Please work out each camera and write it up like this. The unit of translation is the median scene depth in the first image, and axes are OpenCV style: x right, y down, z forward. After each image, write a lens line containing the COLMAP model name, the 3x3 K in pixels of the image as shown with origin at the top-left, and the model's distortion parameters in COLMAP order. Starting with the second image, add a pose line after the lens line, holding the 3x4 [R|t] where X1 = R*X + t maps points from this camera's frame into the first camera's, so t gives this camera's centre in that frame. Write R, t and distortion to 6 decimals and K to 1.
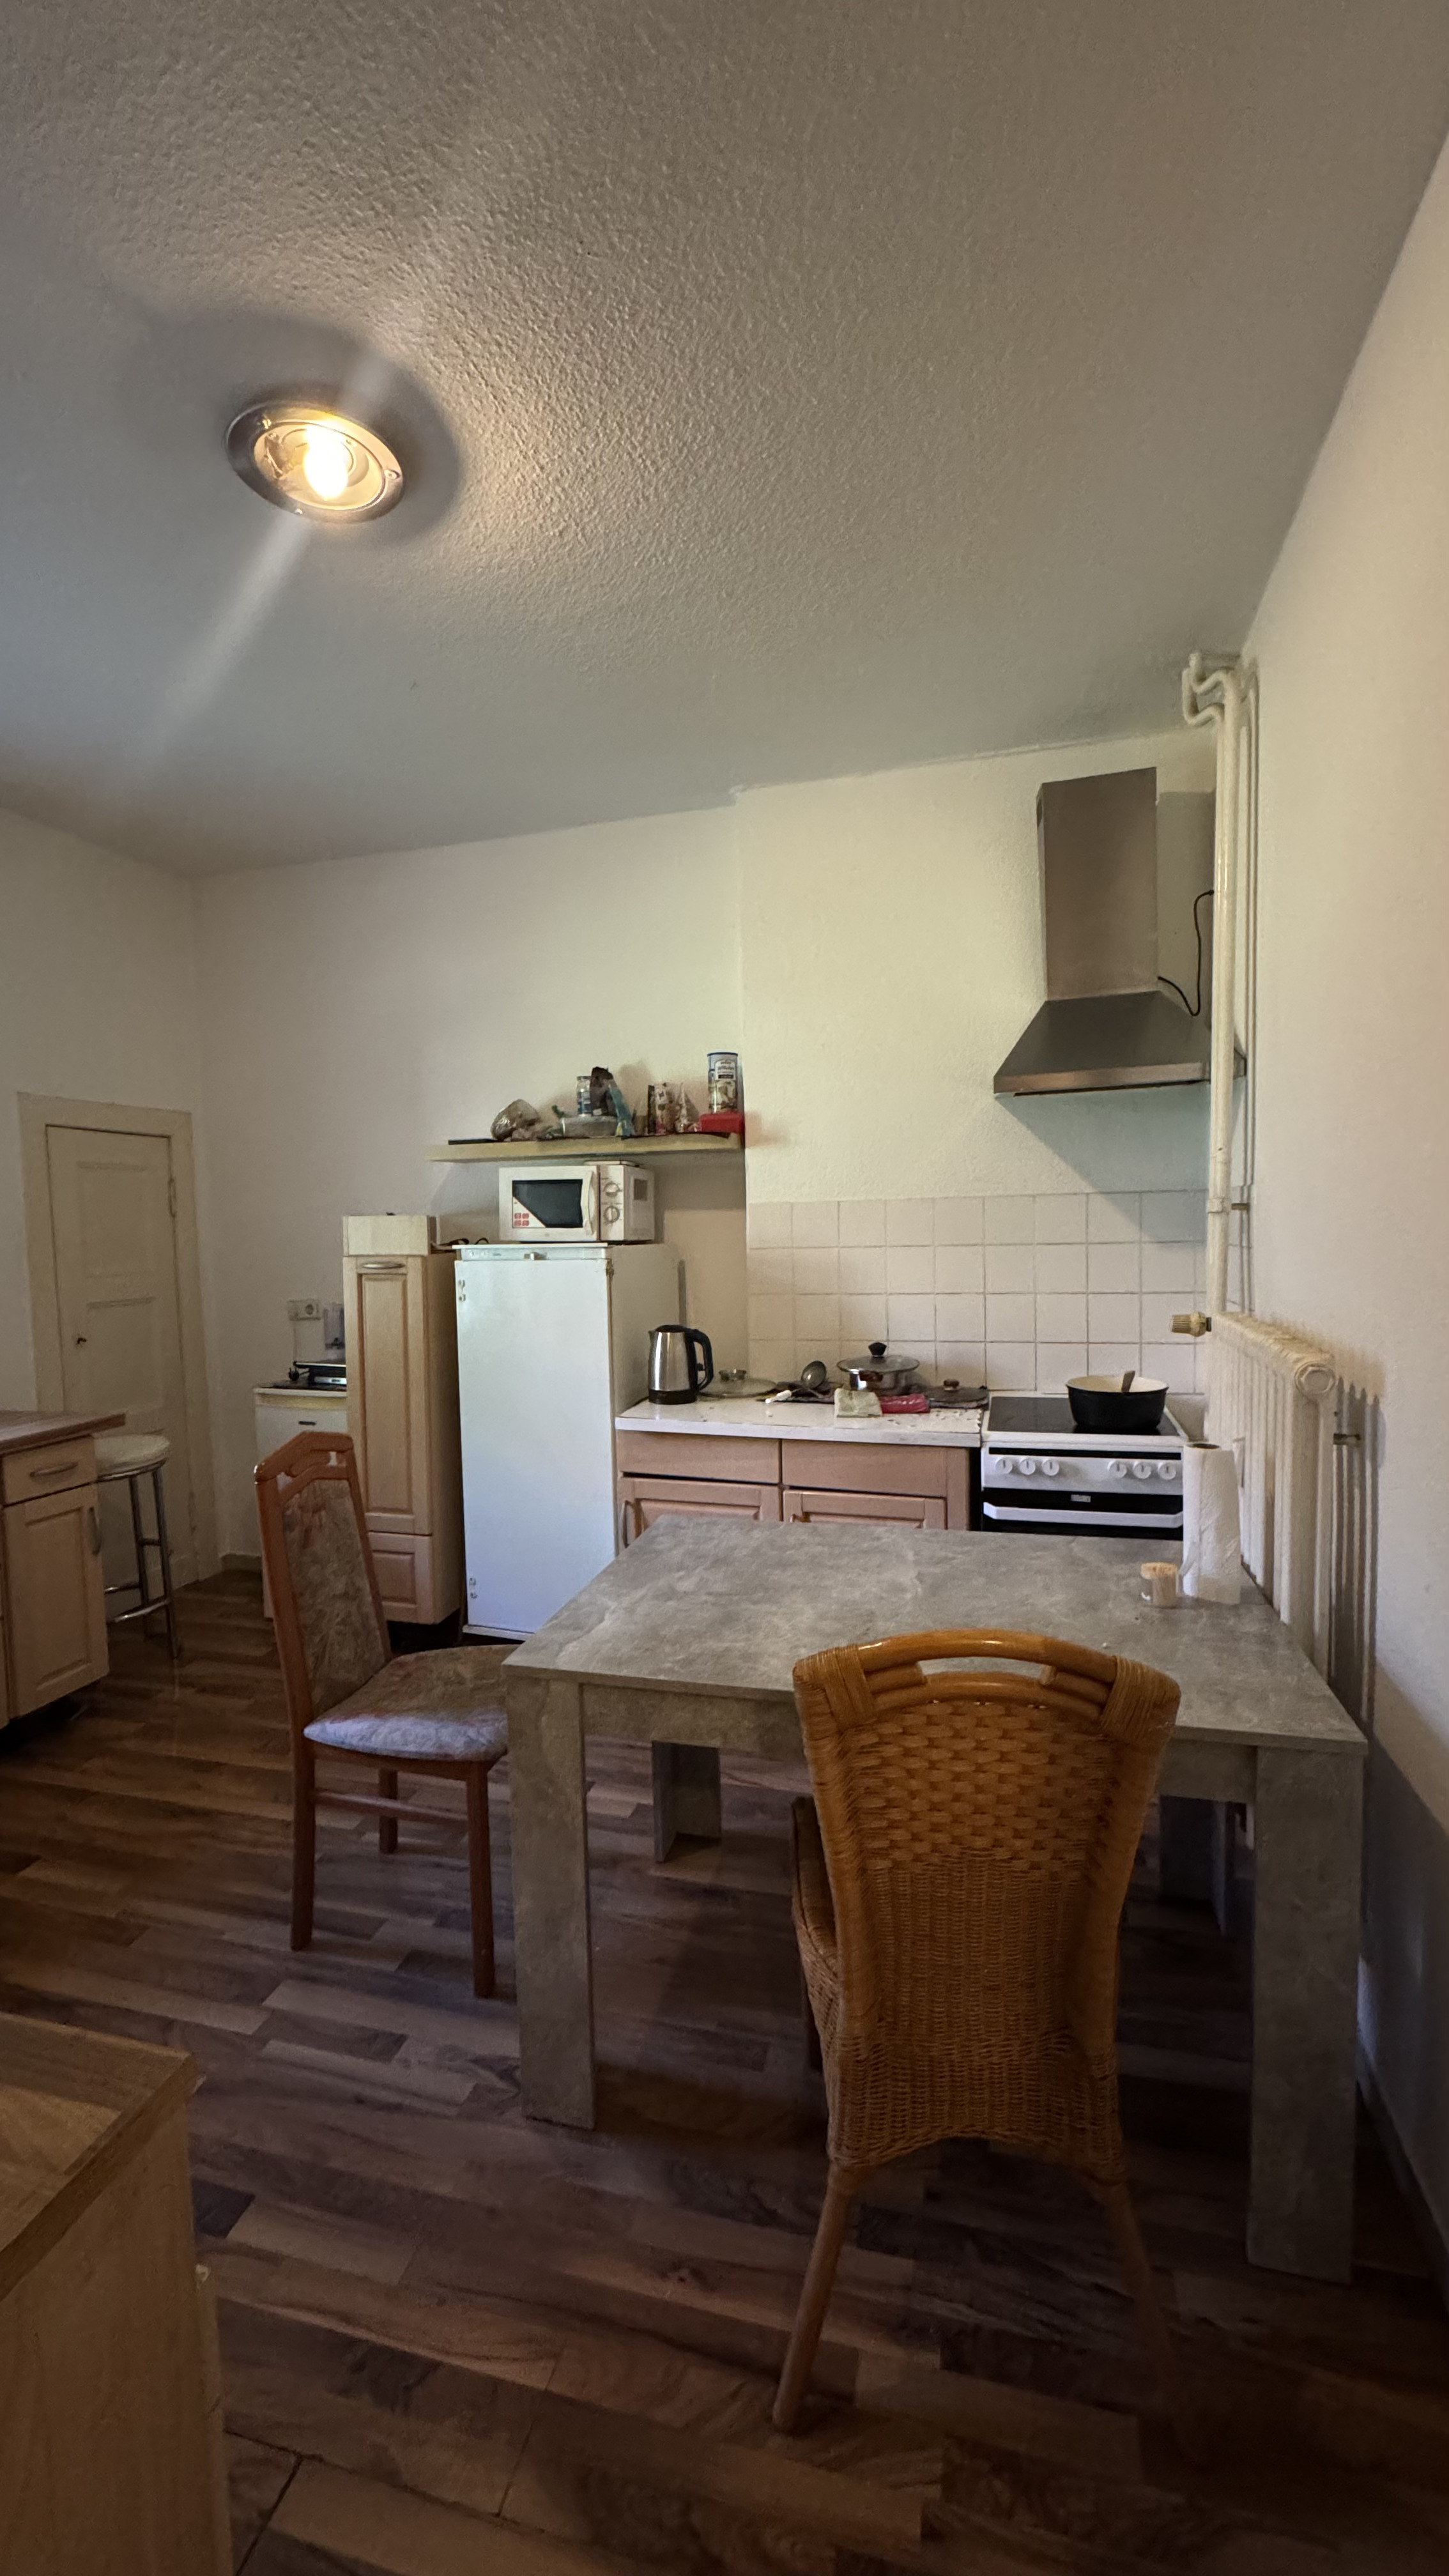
lens RADIAL K [[1028.9, 0, 723.8], [0, 1028.9, 1287.7], [0, 0, 1]] dist [0.000098, -0.001293]
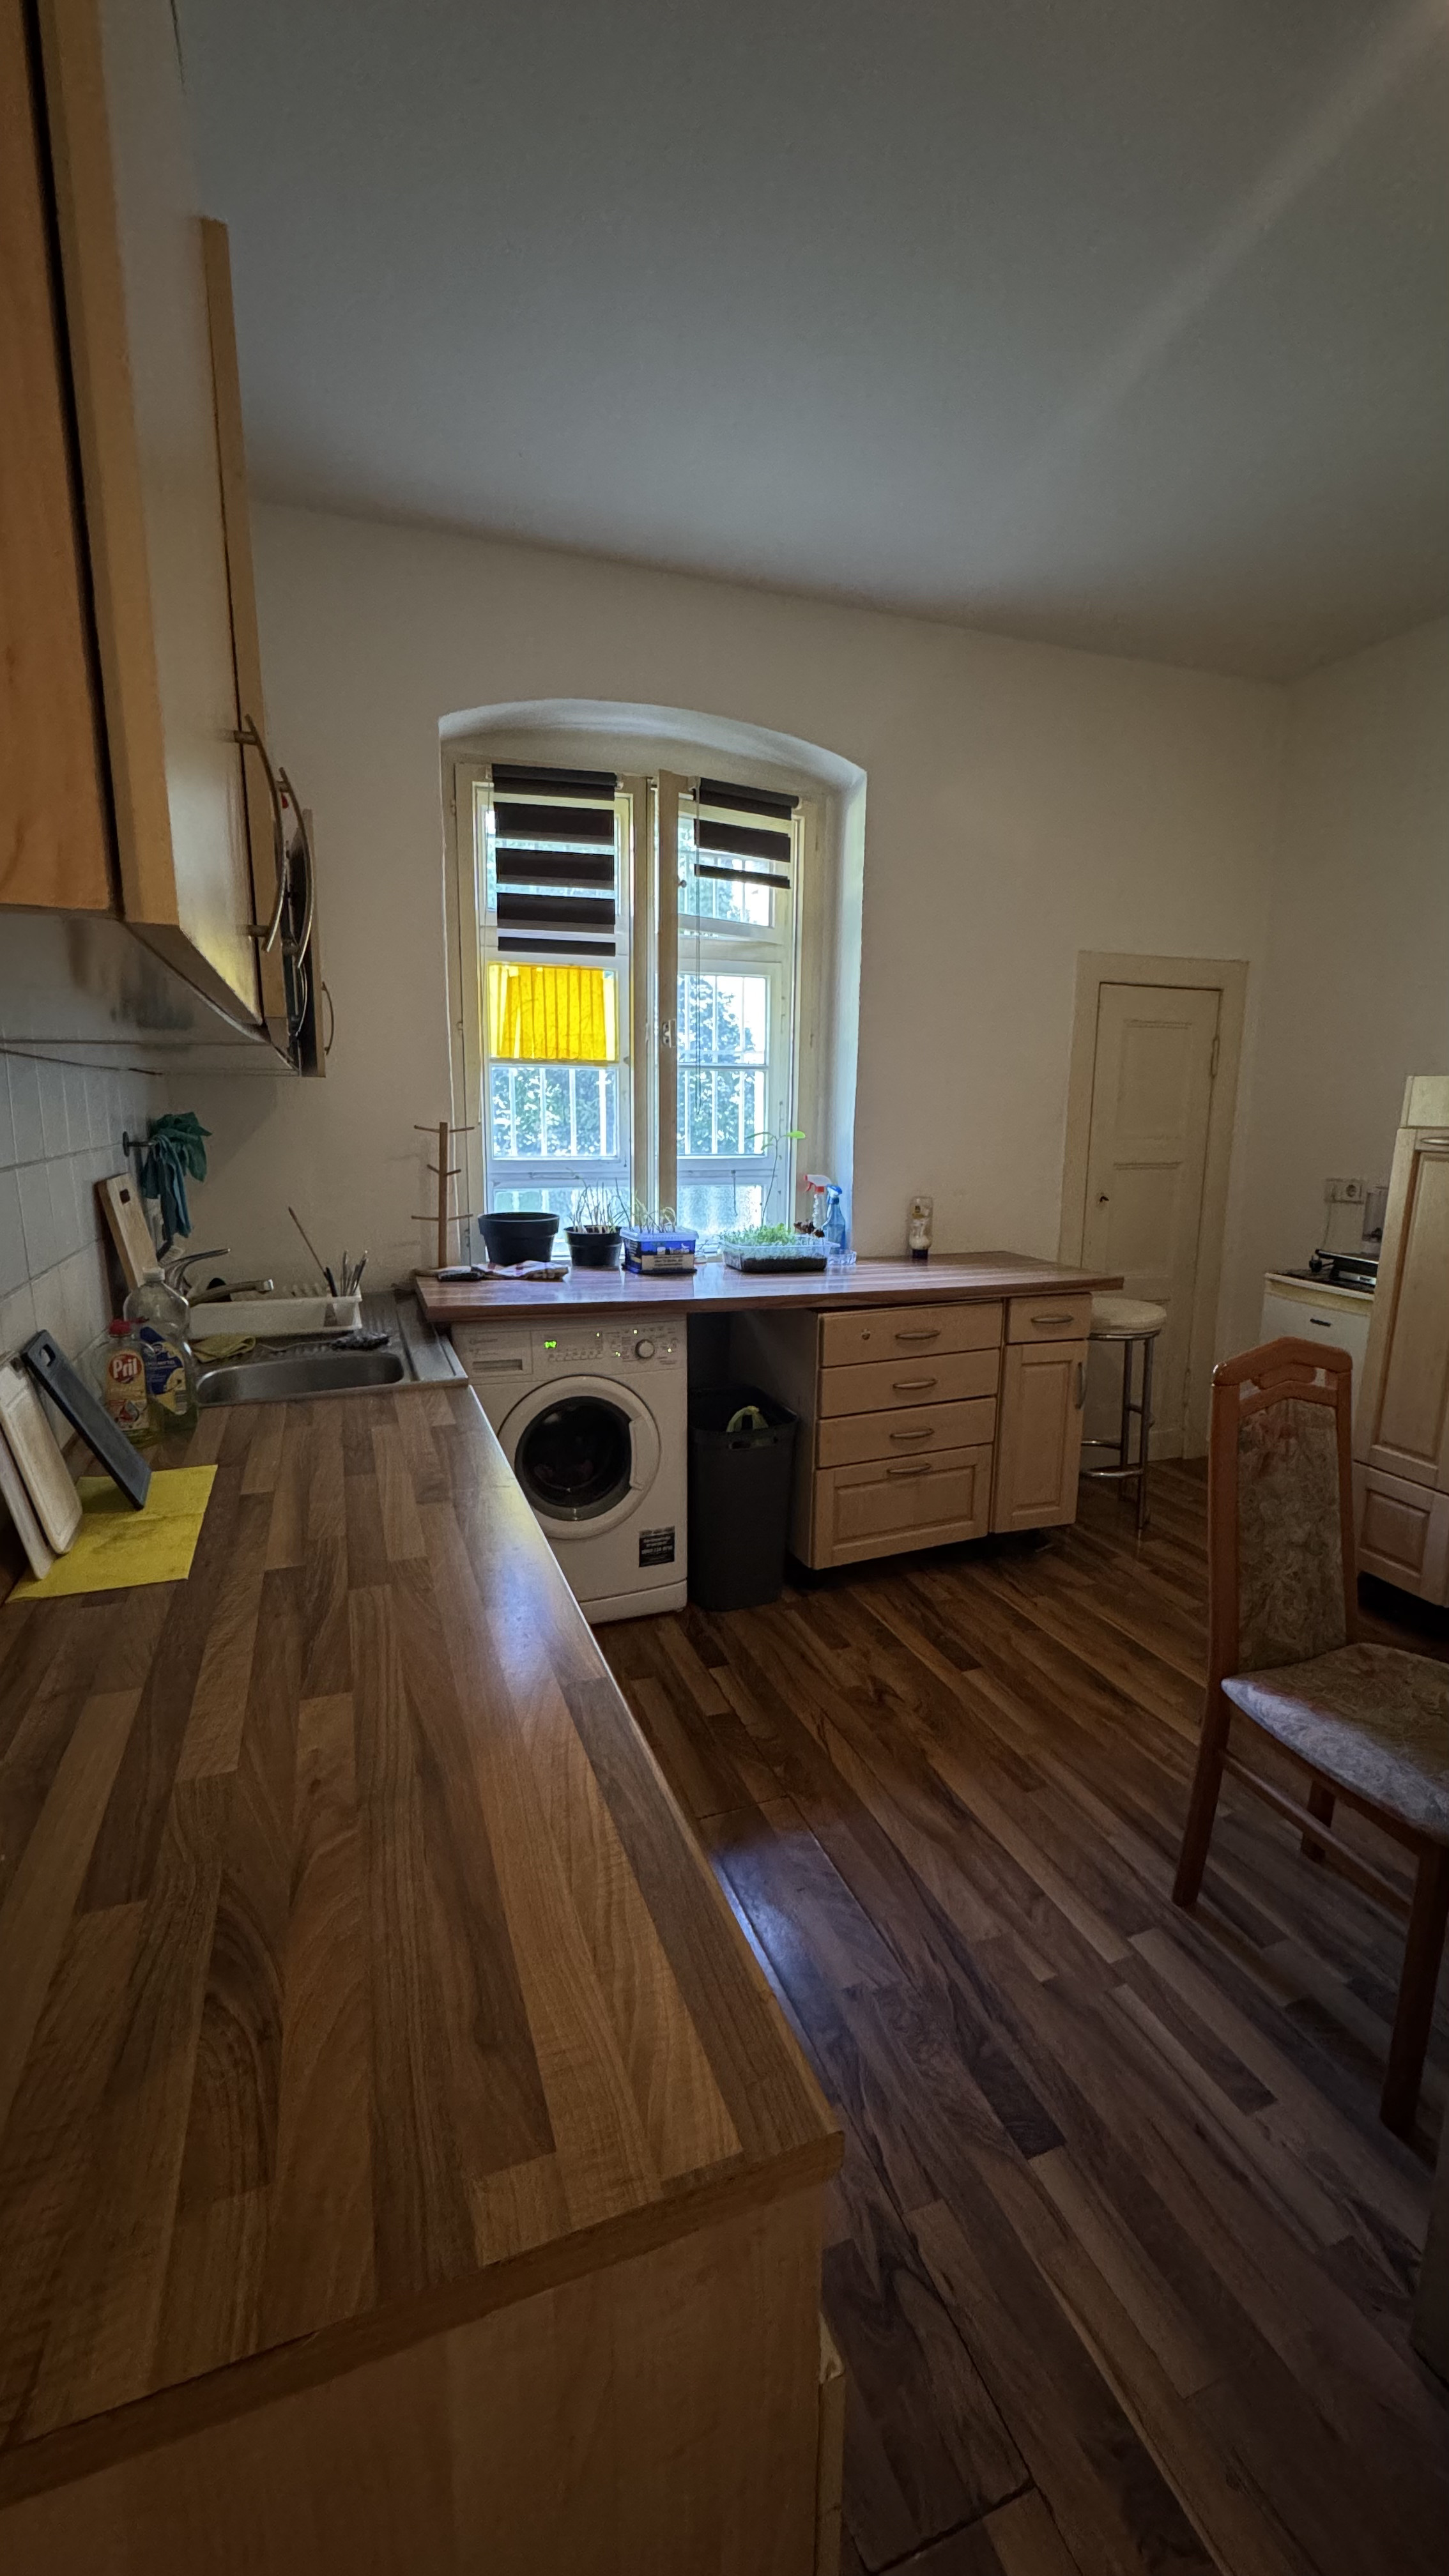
lens RADIAL K [[1028.9, 0, 723.1], [0, 1028.9, 1291.4], [0, 0, 1]] dist [0.000098, -0.001293]
pose [[0.577007, 0.174864, -0.797800, -0.018075], [-0.071796, 0.983890, 0.163725, 0.002216], [0.813577, -0.037192, 0.580266, 0.141130]]
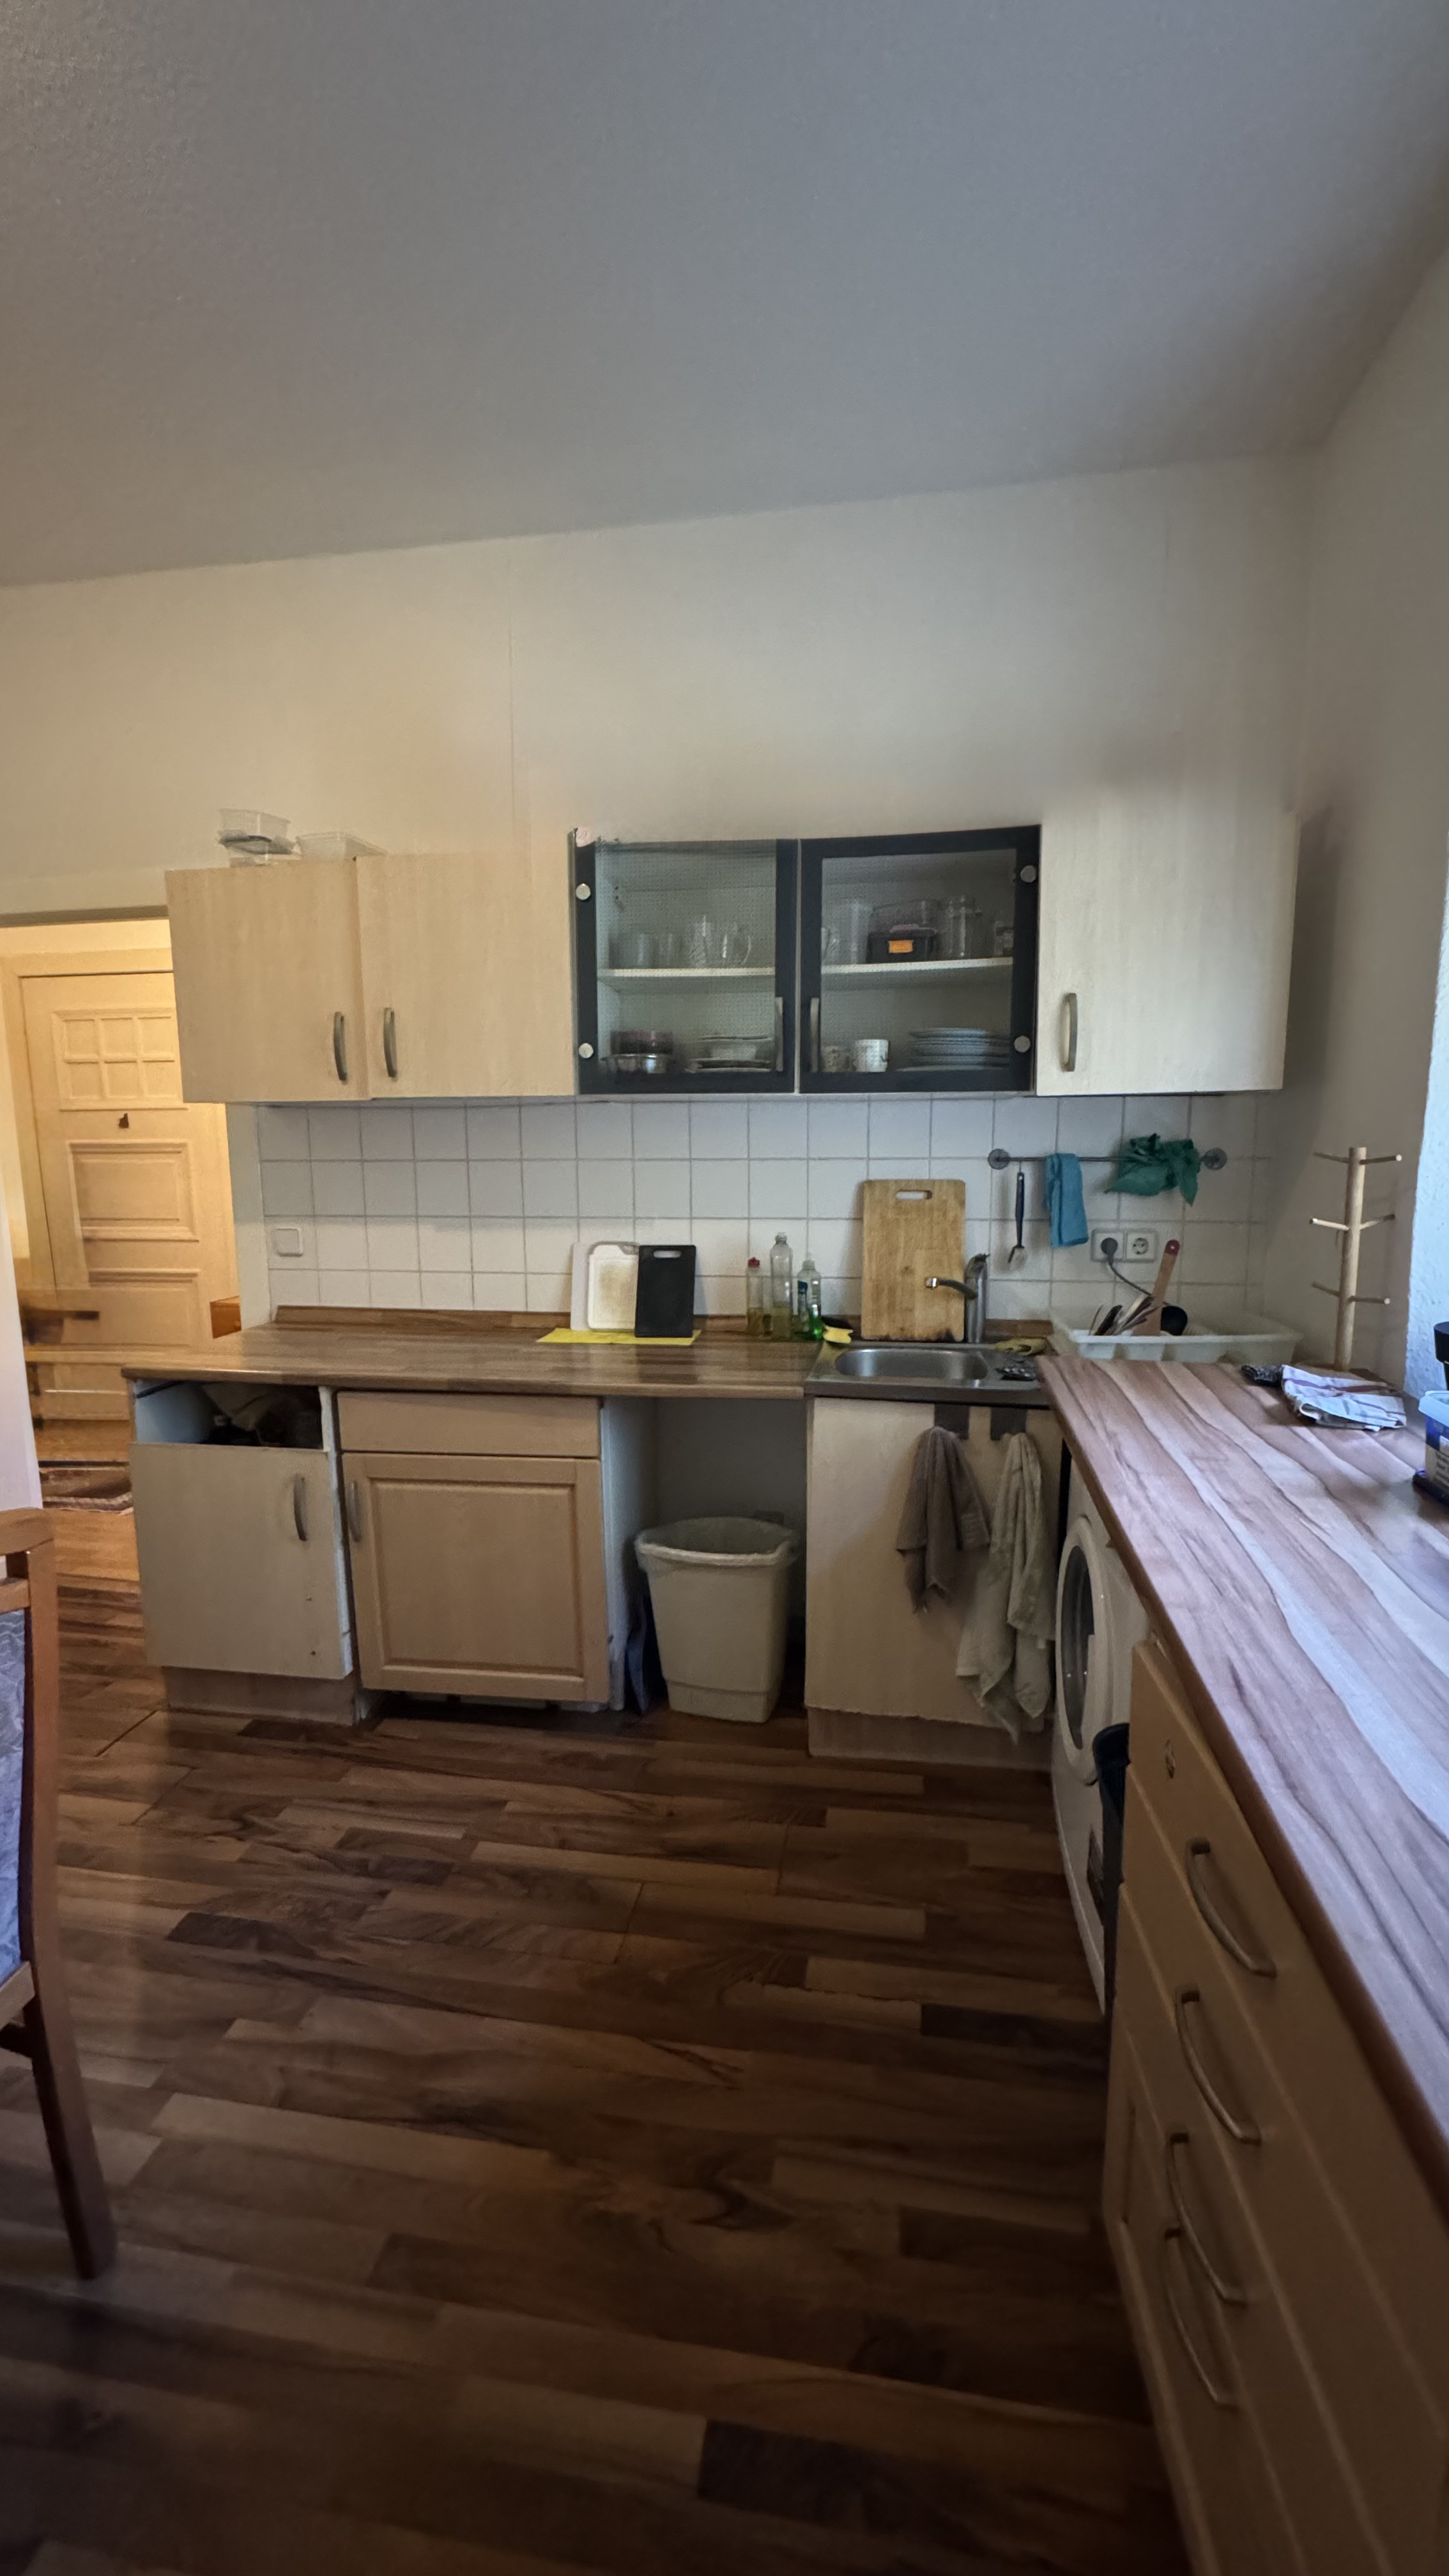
lens RADIAL K [[1028.9, 0, 731.4], [0, 1028.9, 1283.1], [0, 0, 1]] dist [0.000098, -0.001293]
pose [[-0.994455, 0.045077, -0.095014, -0.595332], [0.022378, 0.973489, 0.227635, -0.050173], [0.102756, 0.224246, -0.969100, 1.184100]]
